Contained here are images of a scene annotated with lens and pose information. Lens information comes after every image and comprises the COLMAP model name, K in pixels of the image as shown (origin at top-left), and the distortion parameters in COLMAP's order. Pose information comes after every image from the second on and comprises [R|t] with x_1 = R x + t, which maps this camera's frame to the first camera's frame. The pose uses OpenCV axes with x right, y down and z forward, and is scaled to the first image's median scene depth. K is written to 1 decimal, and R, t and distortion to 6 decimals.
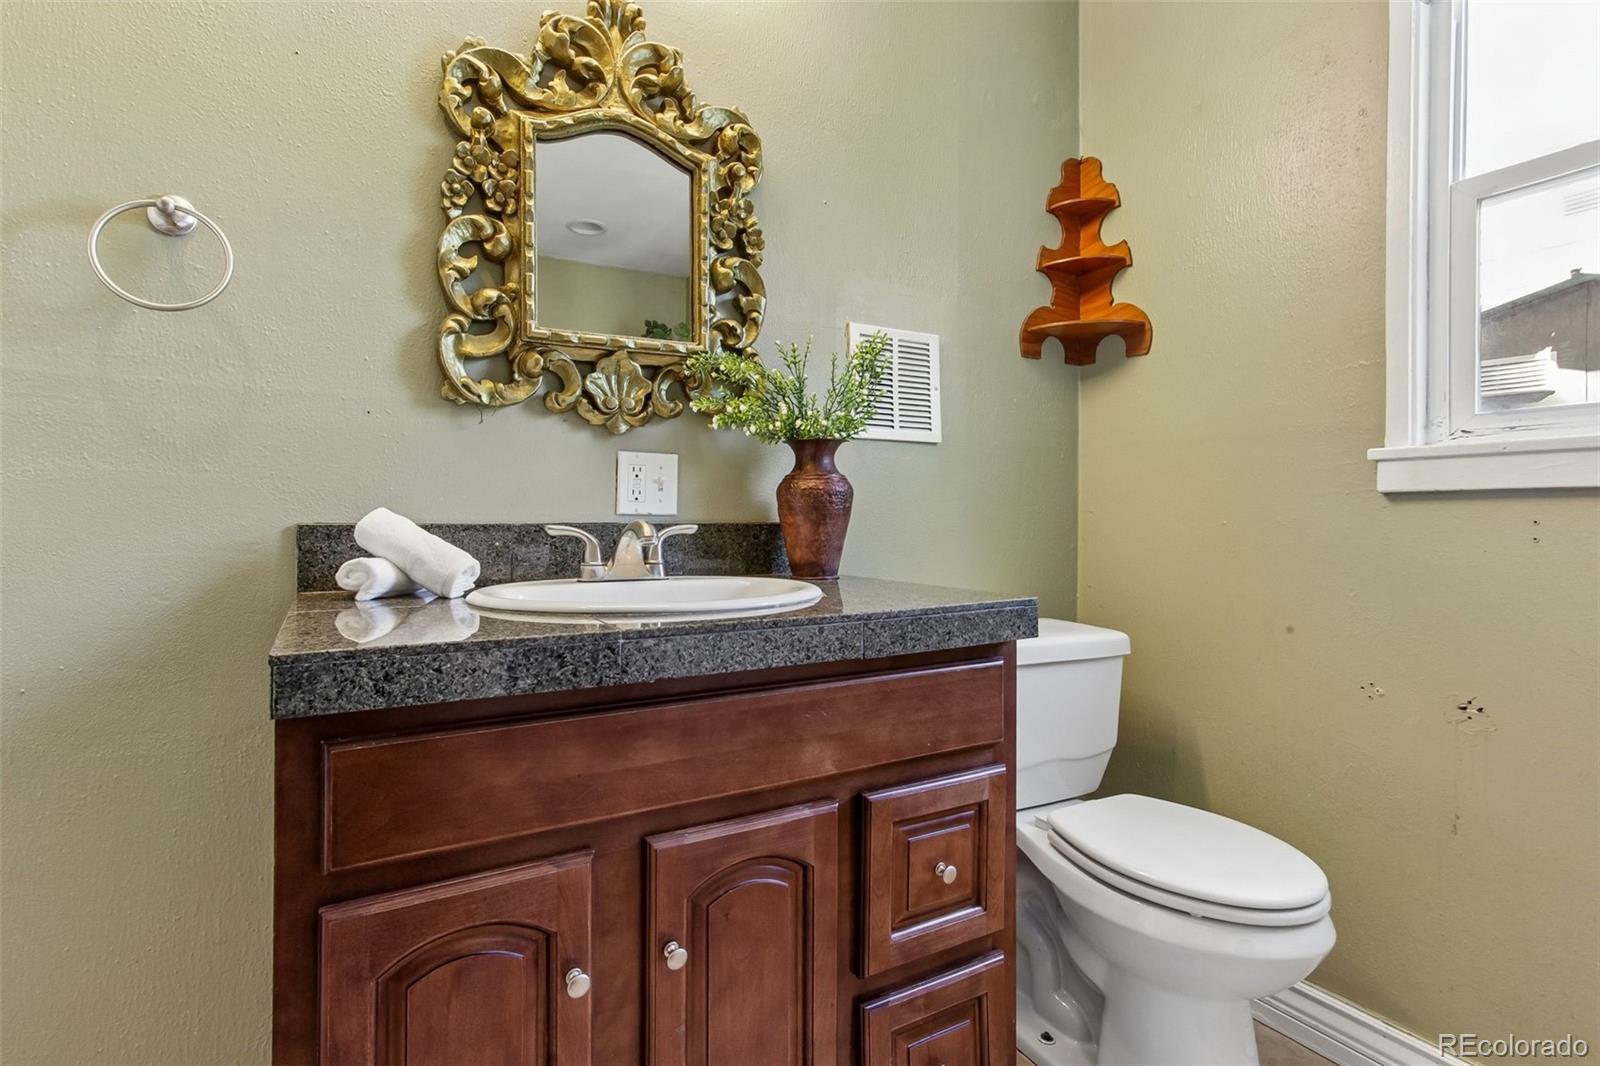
lens RADIAL K [[772.3, 0, 779.5], [0, 772.3, 518.0], [0, 0, 1]] dist [-0.019797, 0.025299]
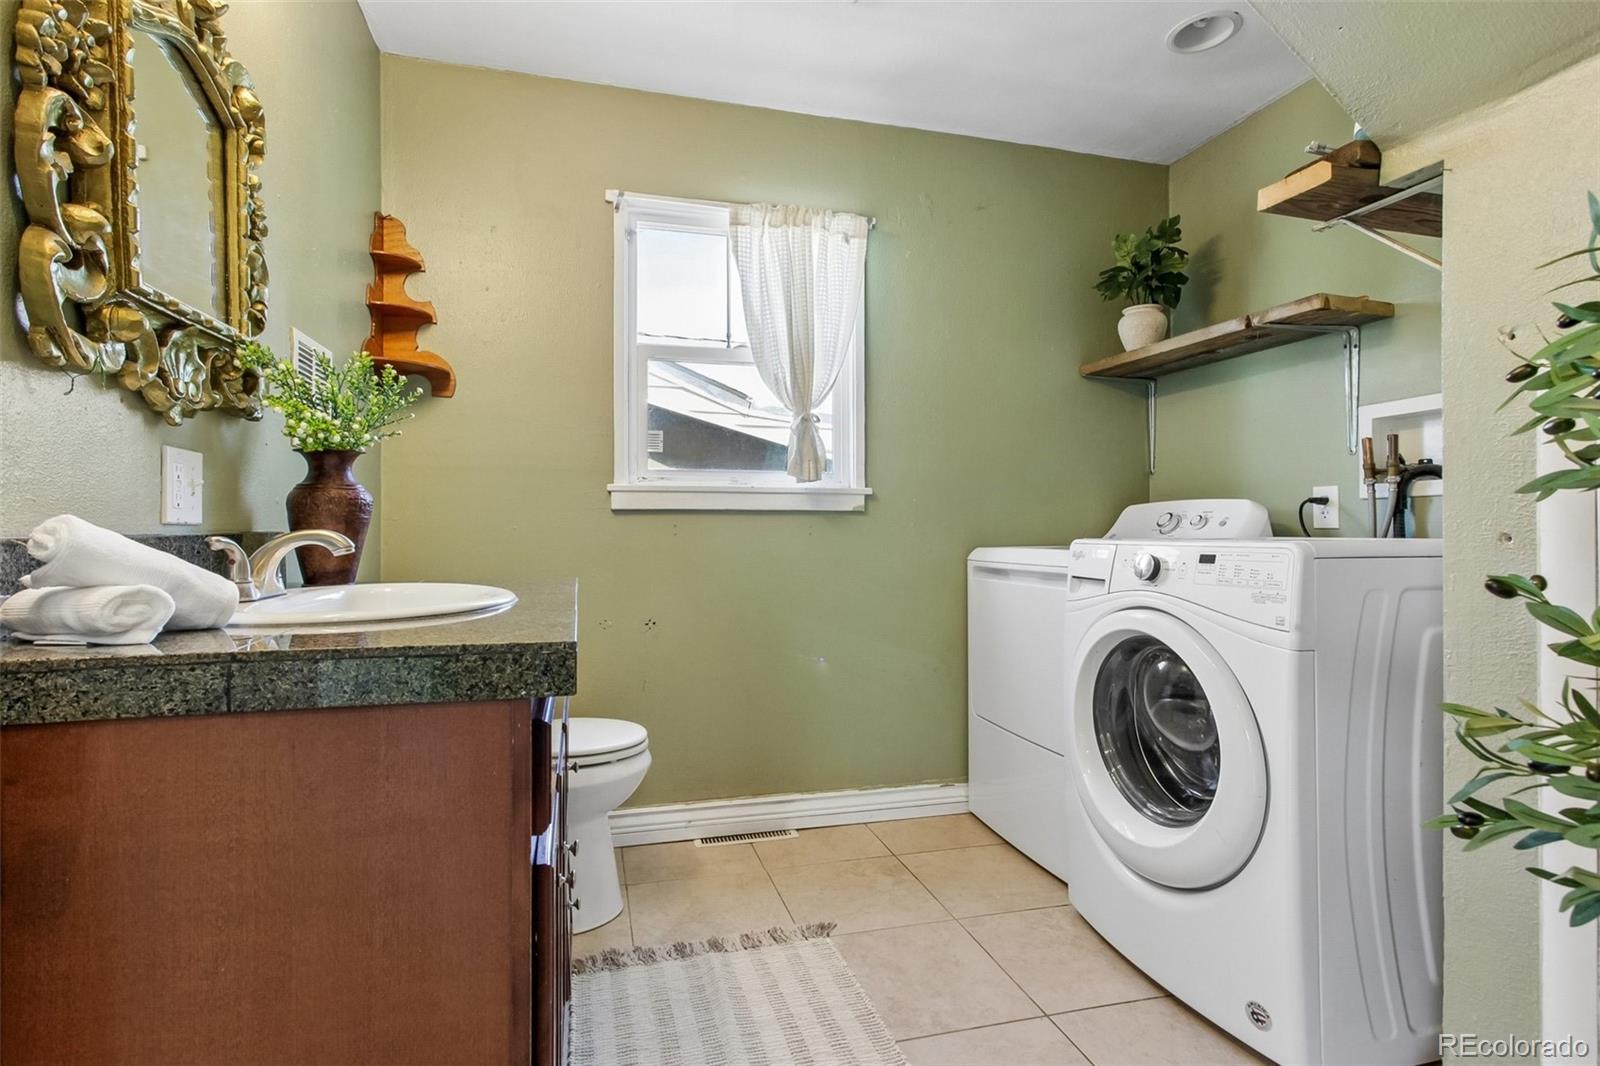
lens RADIAL K [[772.3, 0, 779.5], [0, 772.3, 518.0], [0, 0, 1]] dist [-0.019797, 0.025299]
pose [[0.271311, 0.004037, 0.962483, -0.605478], [0.003955, 0.999978, -0.005309, -0.001901], [-0.962484, 0.005247, 0.271289, 0.120865]]
